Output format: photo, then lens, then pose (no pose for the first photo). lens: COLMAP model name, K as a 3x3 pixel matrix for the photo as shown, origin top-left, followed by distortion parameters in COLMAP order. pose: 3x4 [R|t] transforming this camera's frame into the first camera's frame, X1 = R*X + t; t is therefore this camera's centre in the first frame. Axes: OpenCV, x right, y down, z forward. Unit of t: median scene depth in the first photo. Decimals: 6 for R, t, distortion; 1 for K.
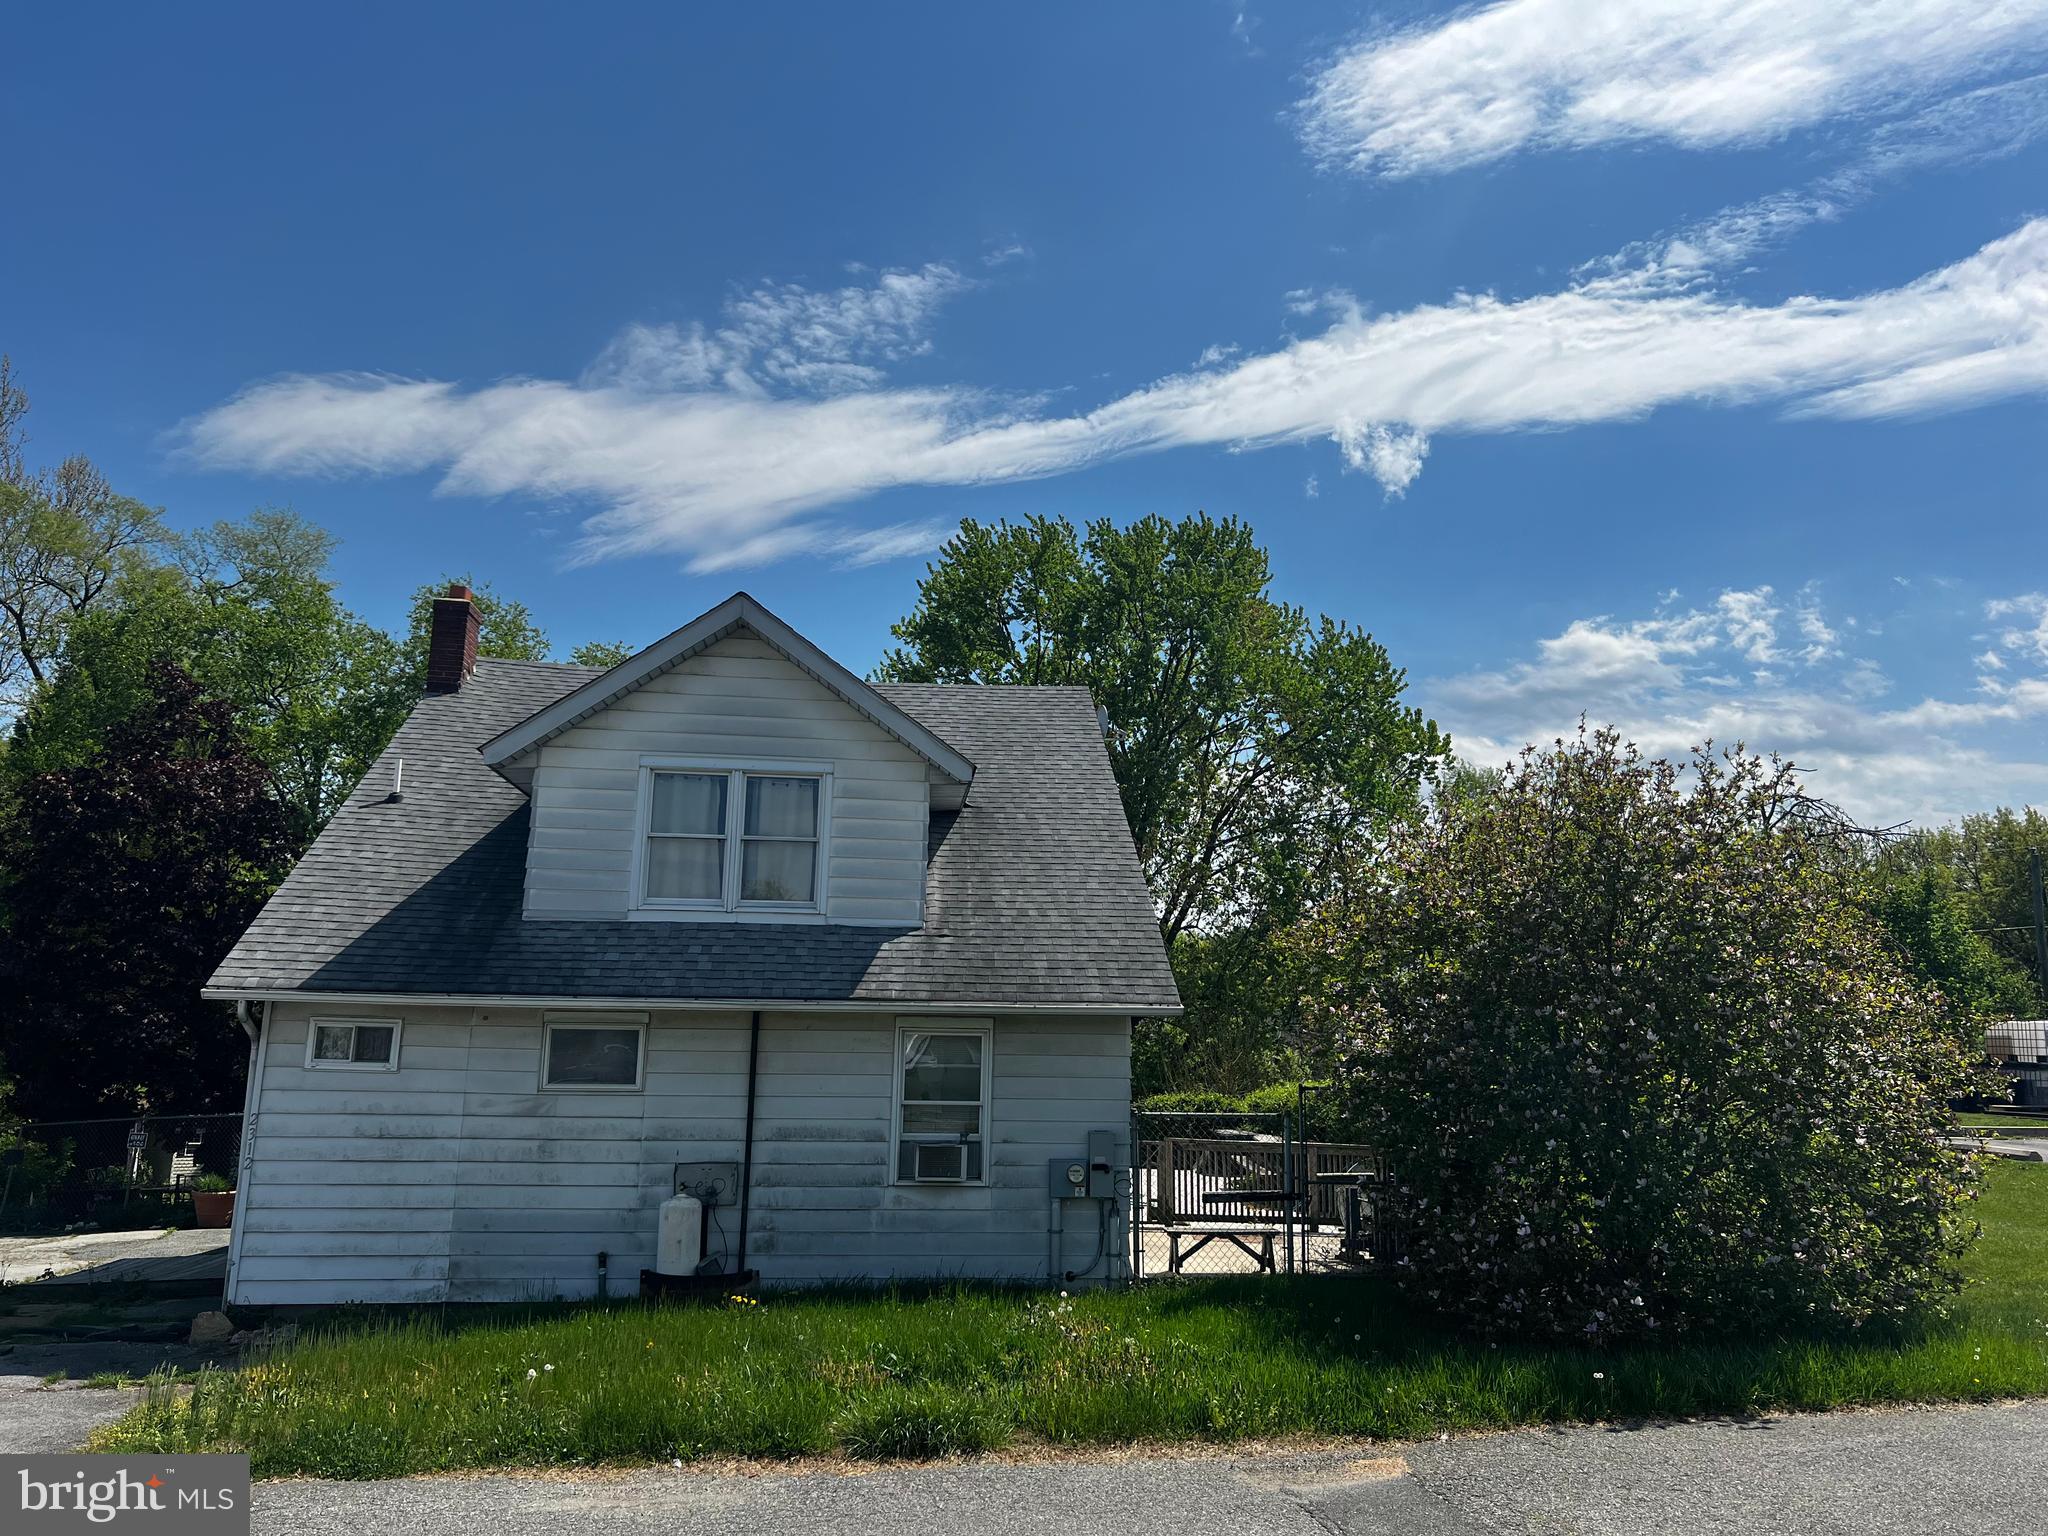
lens RADIAL K [[1537.2, 0, 1024.0], [0, 1537.2, 768.0], [0, 0, 1]] dist [0.001312, -0.007486]
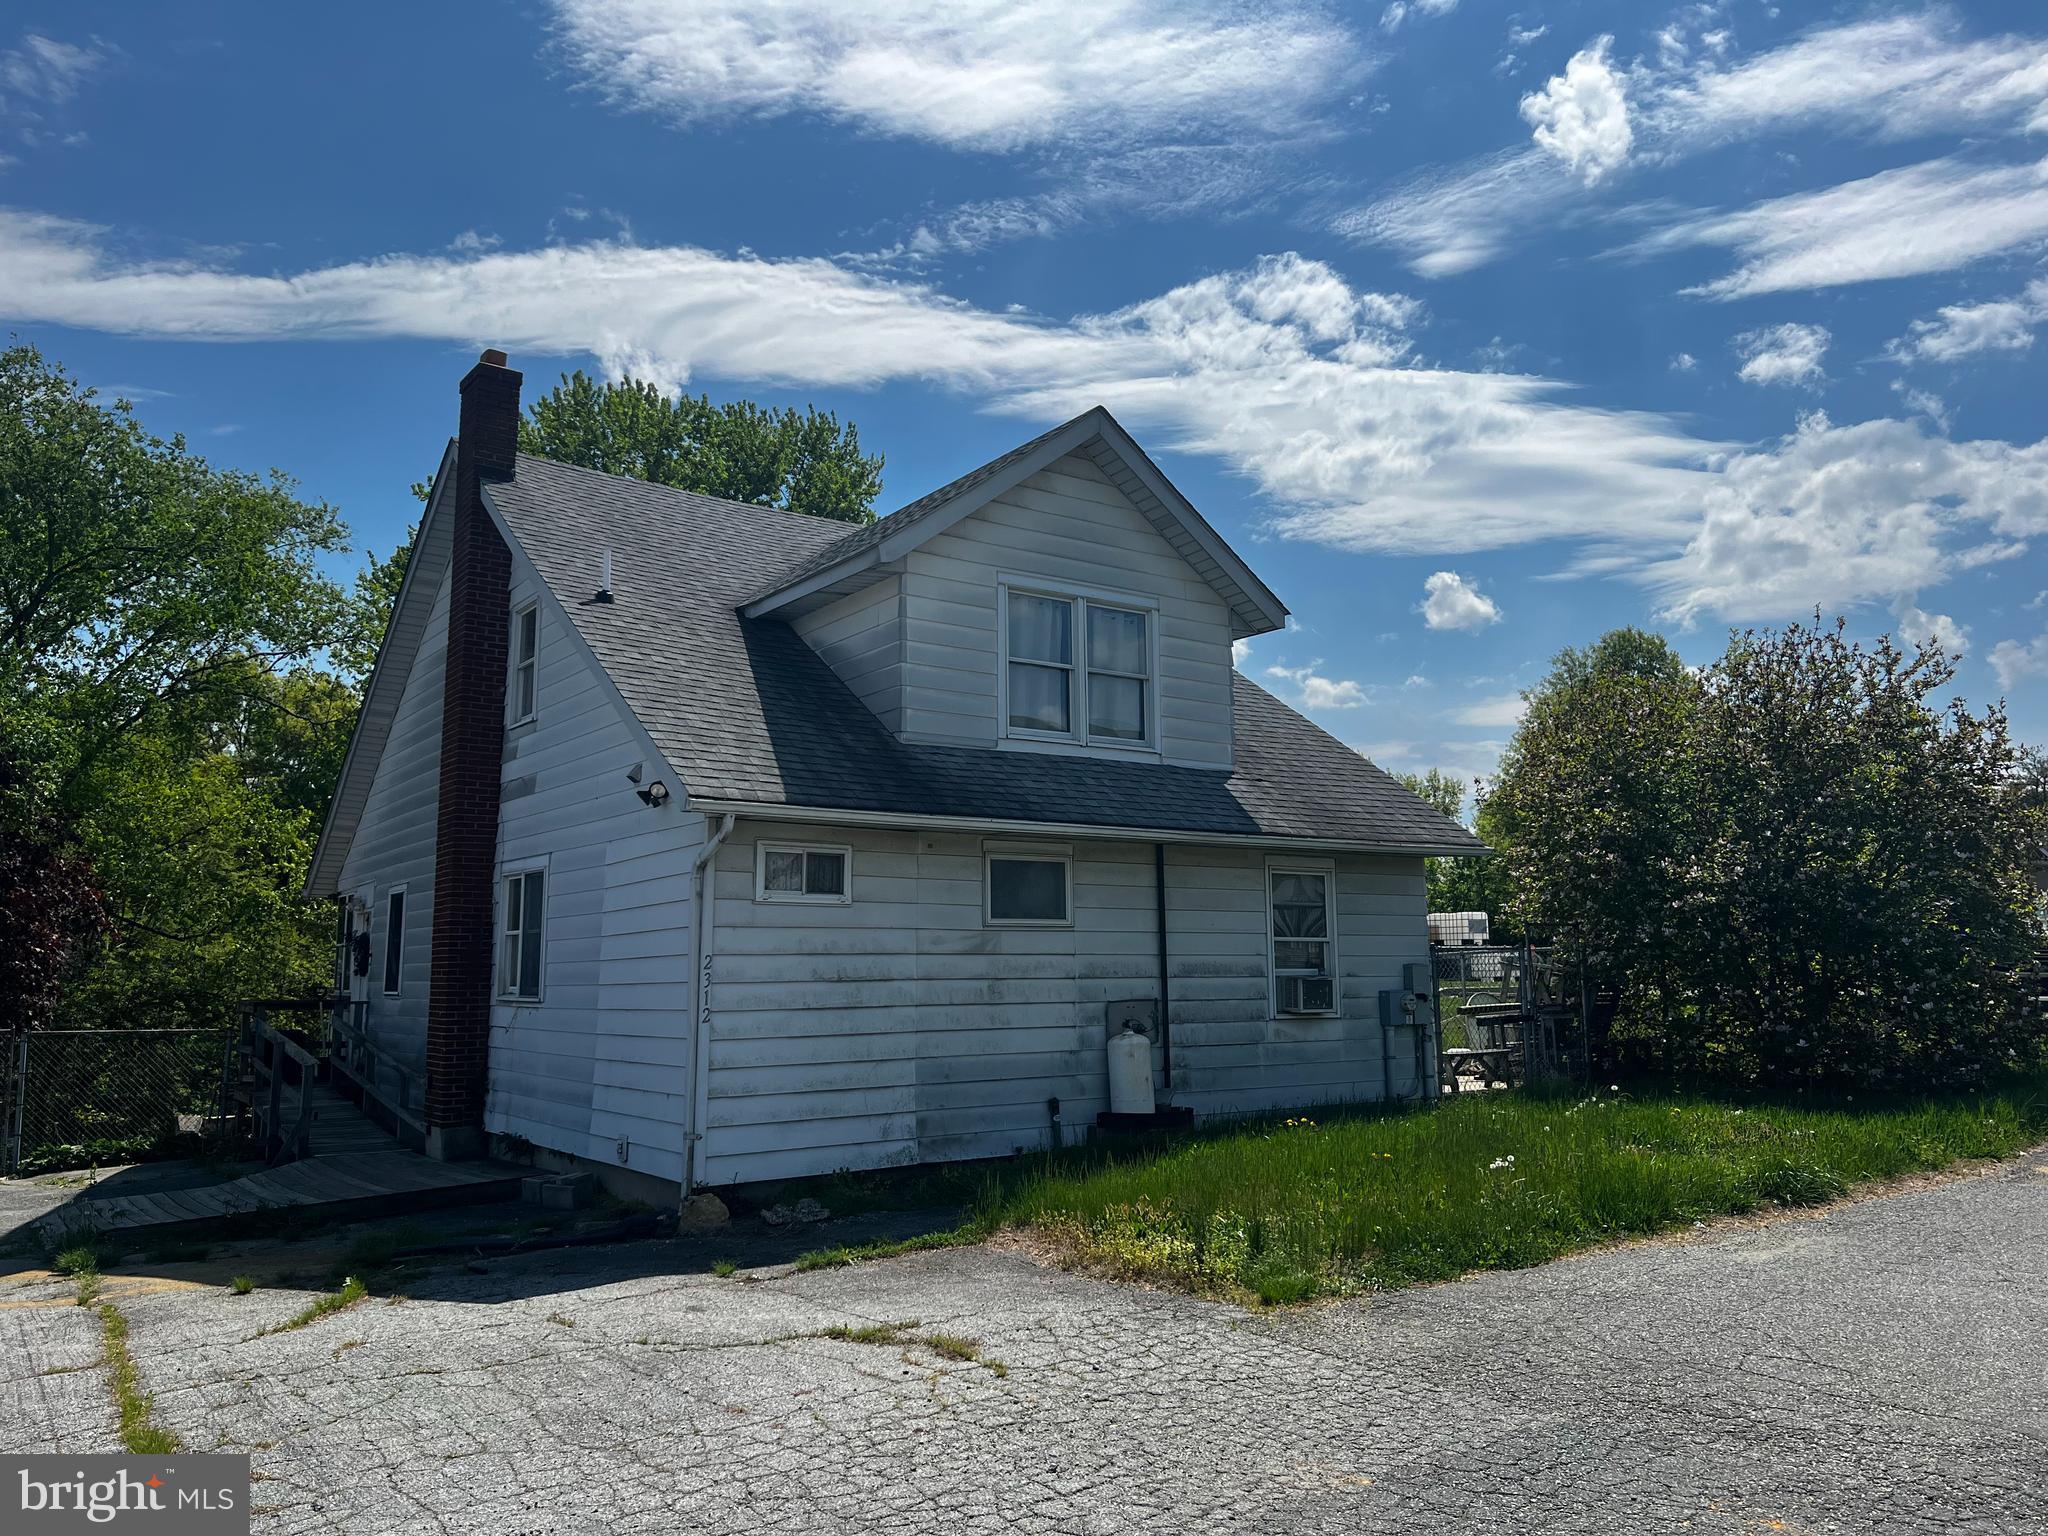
lens RADIAL K [[1535.0, 0, 1021.6], [0, 1535.0, 773.9], [0, 0, 1]] dist [0.174699, -0.262235]
pose [[0.871734, 0.039900, 0.488352, -0.721560], [-0.059646, 0.997908, 0.024939, 0.093502], [-0.486336, -0.050869, 0.872290, 0.196658]]
